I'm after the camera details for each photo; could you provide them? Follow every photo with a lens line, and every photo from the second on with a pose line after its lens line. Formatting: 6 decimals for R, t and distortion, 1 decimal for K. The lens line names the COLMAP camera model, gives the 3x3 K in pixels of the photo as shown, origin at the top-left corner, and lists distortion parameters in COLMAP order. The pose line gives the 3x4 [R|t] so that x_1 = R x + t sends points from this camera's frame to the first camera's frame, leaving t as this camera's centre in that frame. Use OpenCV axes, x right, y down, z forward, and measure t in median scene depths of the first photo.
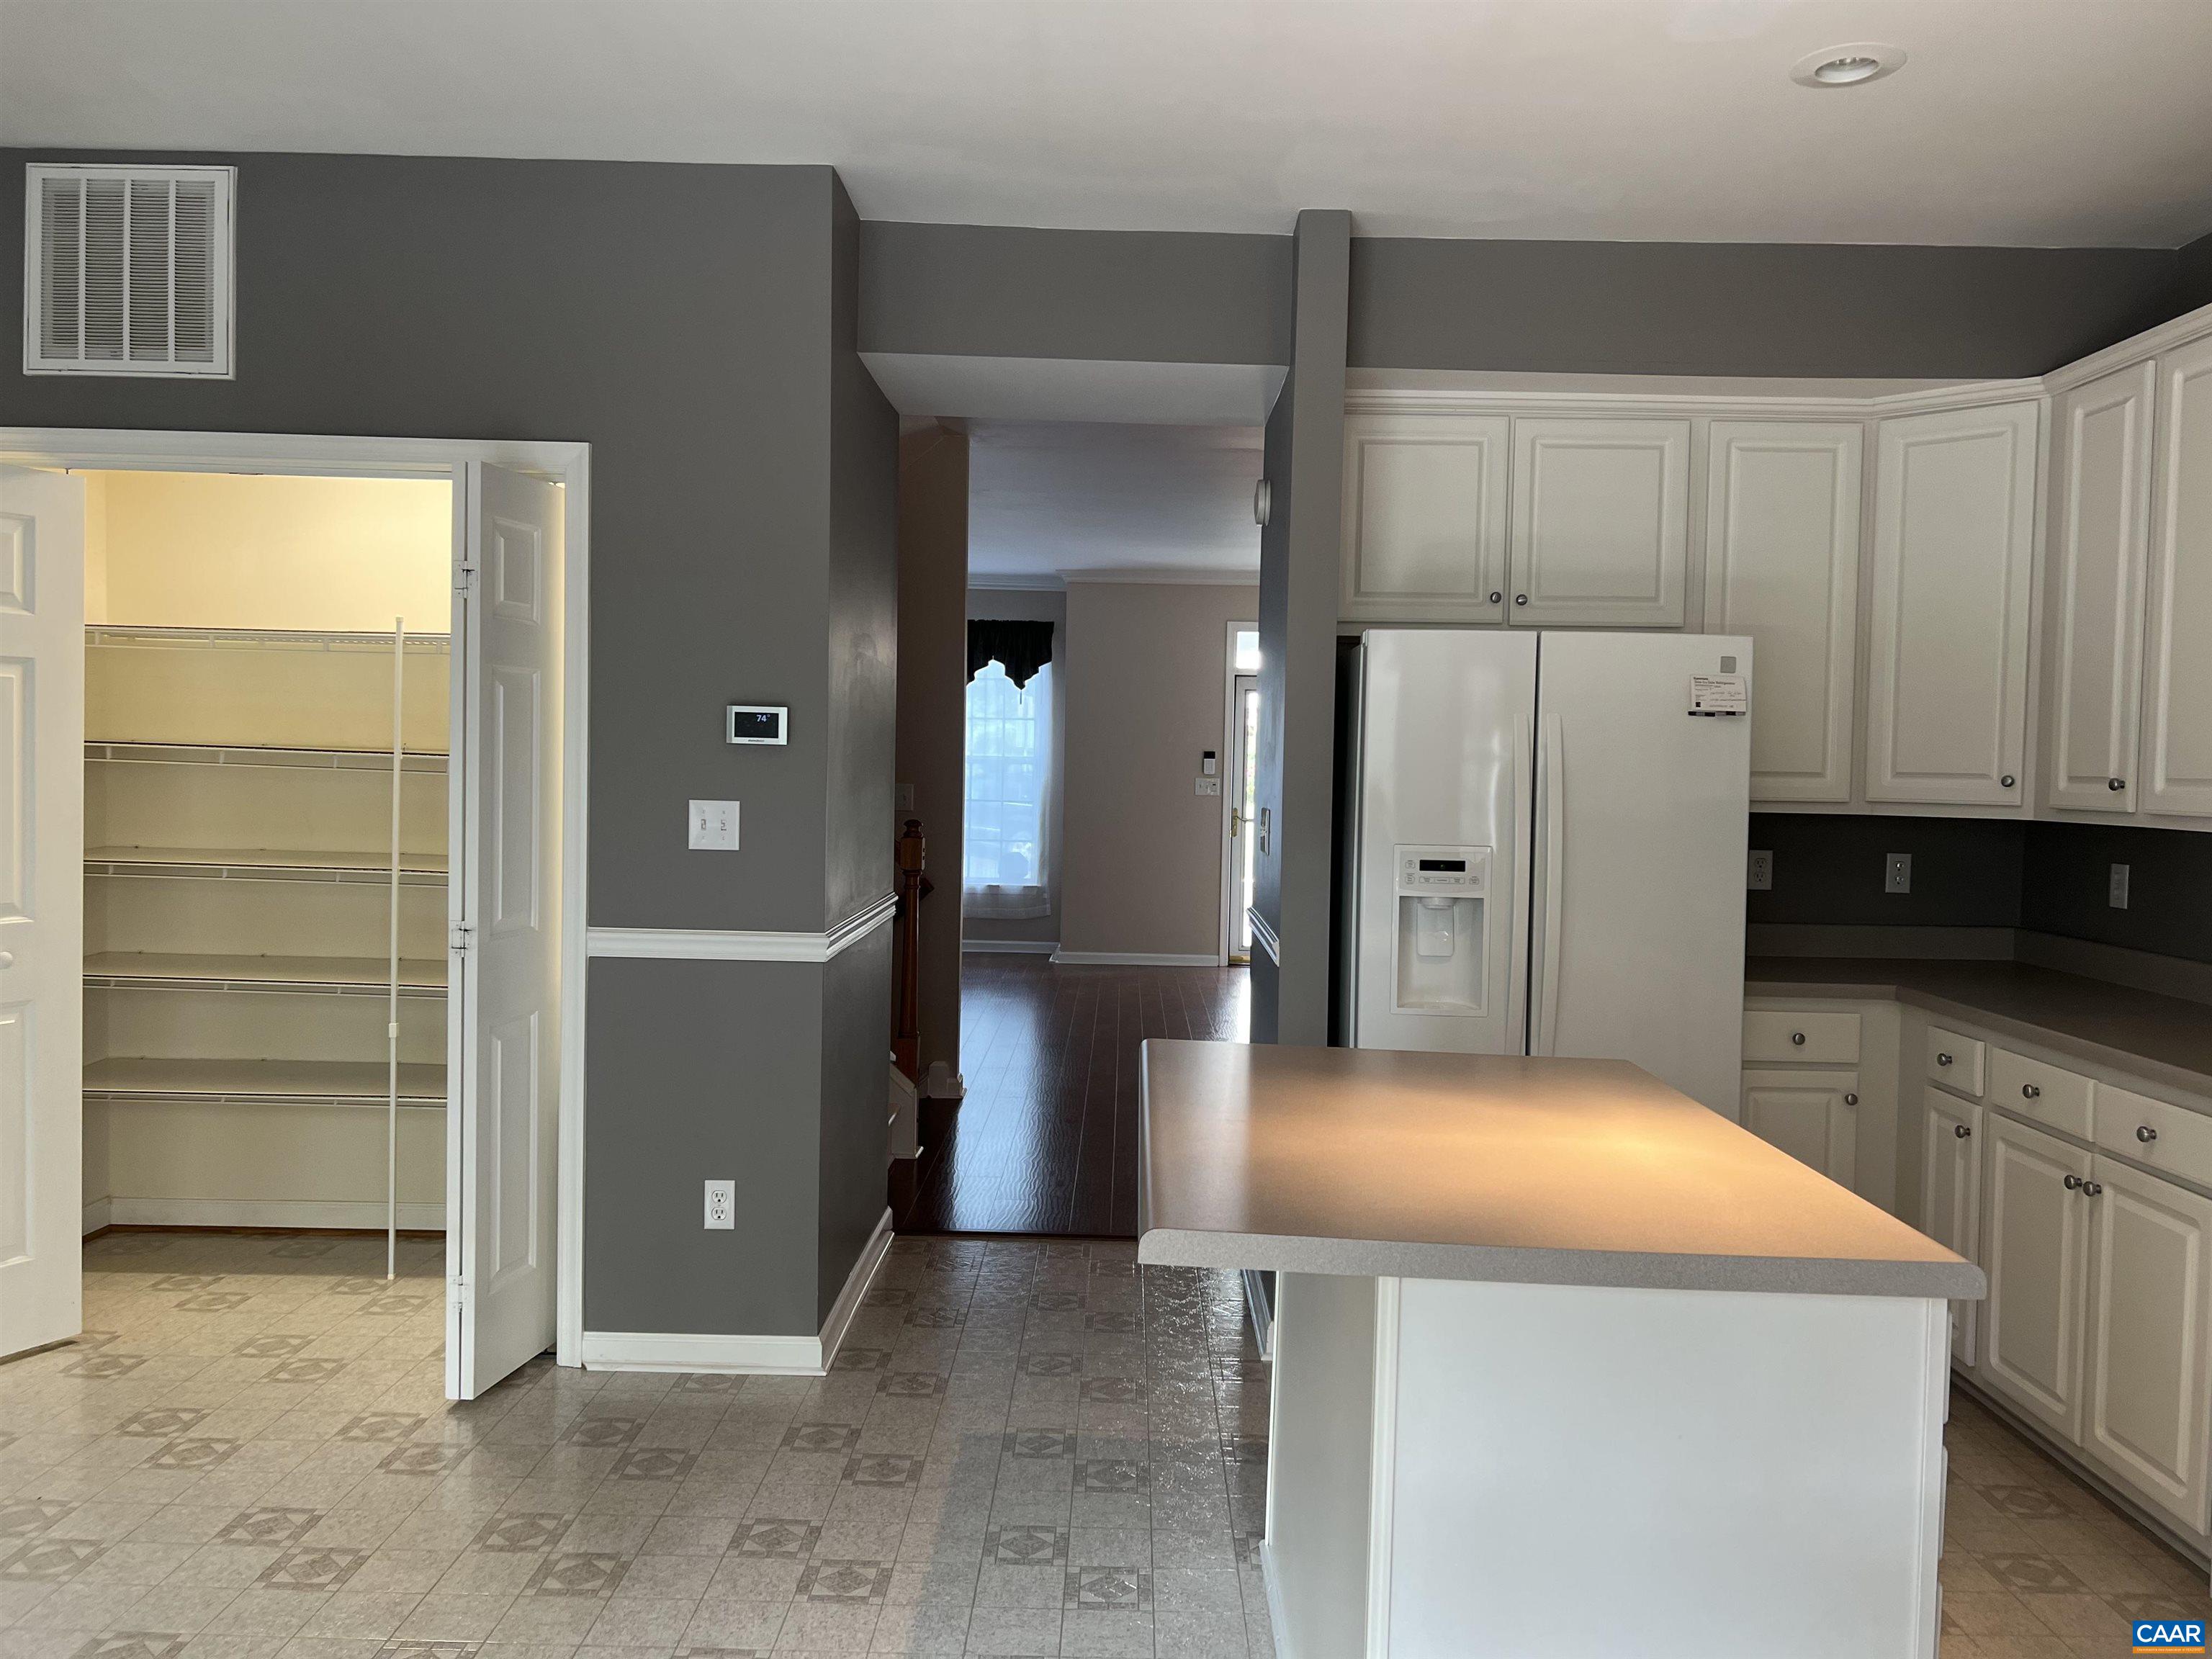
lens RADIAL K [[1693.3, 0, 1116.7], [0, 1693.3, 819.2], [0, 0, 1]] dist [0.063484, -0.057946]
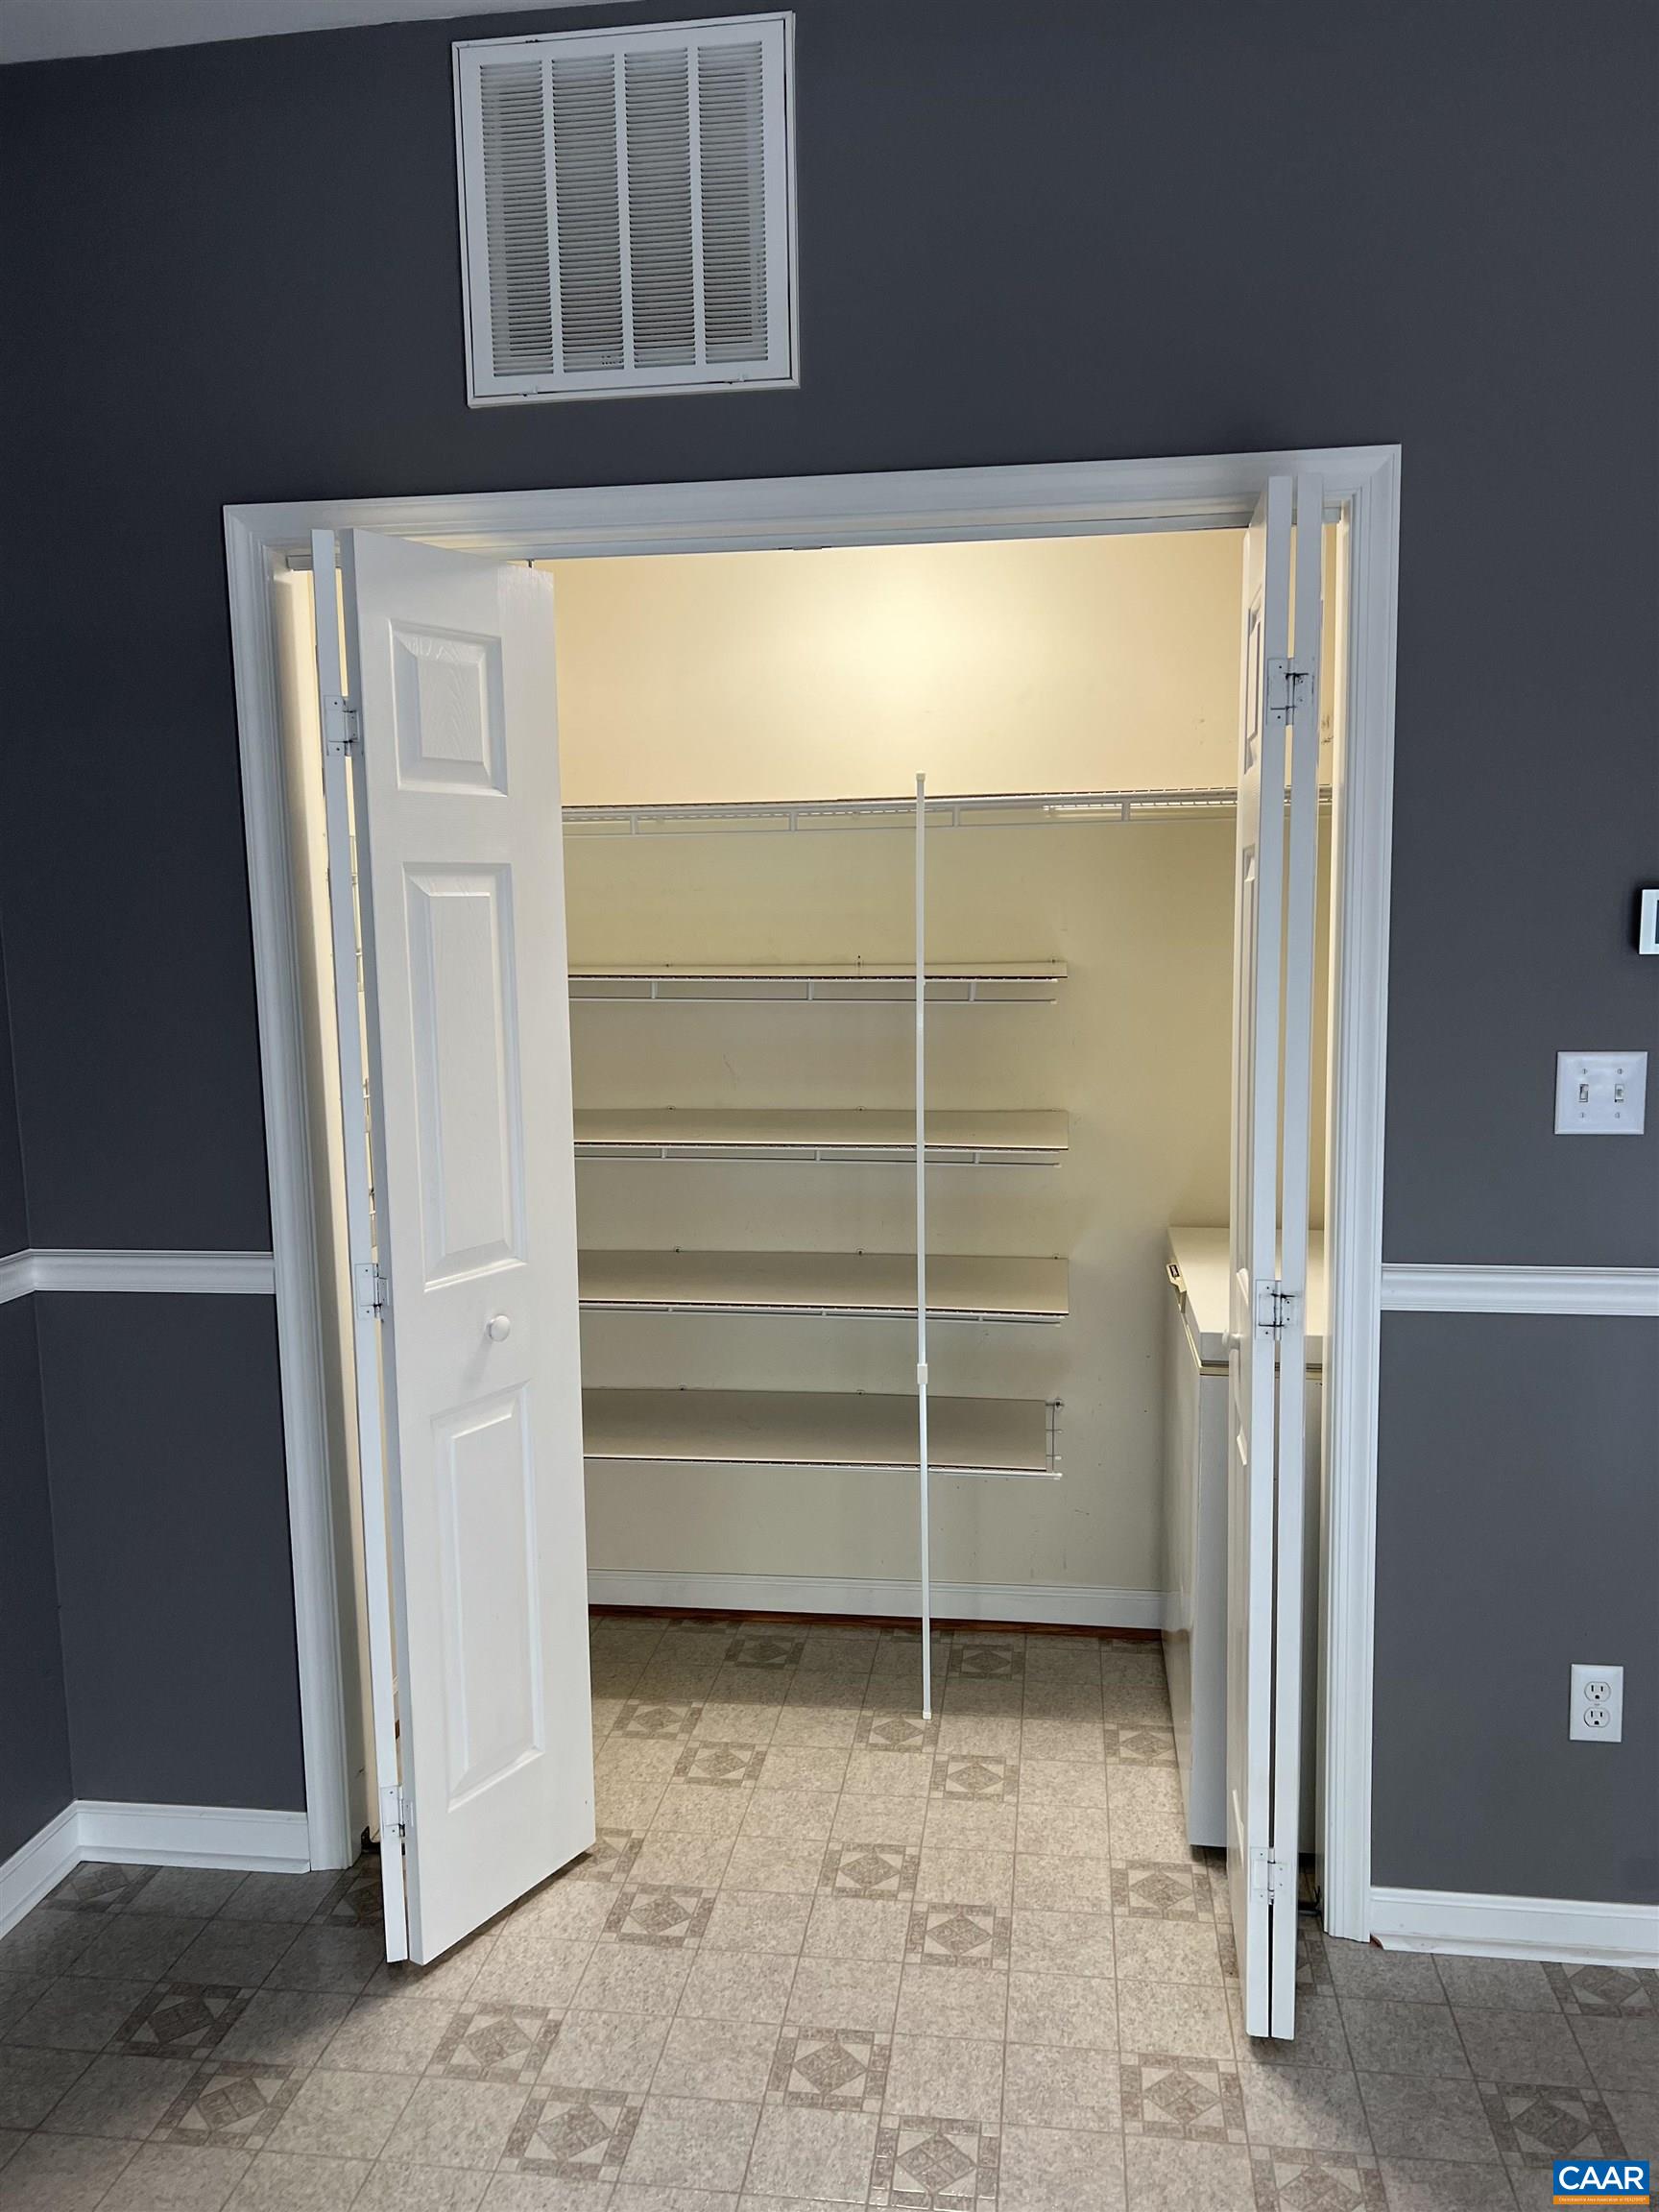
lens RADIAL K [[1693.3, 0, 834.7], [0, 1693.3, 1120.2], [0, 0, 1]] dist [0.063484, -0.057946]
pose [[0.991307, -0.024718, -0.129224, -0.425752], [0.036704, 0.995155, 0.091208, -0.051478], [0.126343, -0.095158, 0.987412, 0.374472]]
